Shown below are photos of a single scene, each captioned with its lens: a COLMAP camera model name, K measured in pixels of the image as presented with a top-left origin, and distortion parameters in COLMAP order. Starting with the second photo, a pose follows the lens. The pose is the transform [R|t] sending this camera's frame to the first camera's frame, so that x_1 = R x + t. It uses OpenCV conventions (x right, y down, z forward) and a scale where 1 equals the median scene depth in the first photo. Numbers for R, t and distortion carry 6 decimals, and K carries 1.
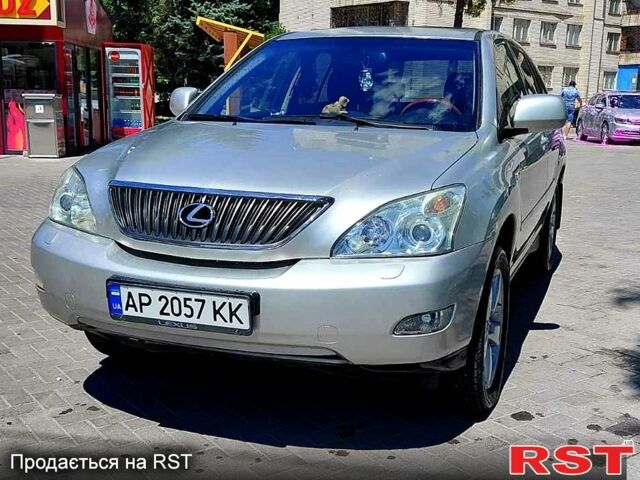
lens RADIAL K [[715.6, 0, 320.0], [0, 715.6, 240.0], [0, 0, 1]] dist [0.057976, -0.048768]
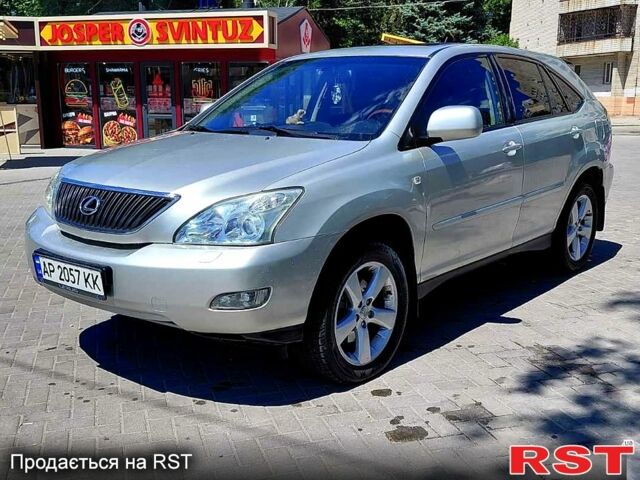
lens RADIAL K [[638.1, 0, 351.9], [0, 638.1, 237.9], [0, 0, 1]] dist [0.140749, -0.310707]
pose [[0.950657, 0.047613, -0.306569, 0.591222], [-0.043531, 0.998849, 0.020141, -0.018707], [0.307175, -0.005801, 0.951635, 0.026930]]
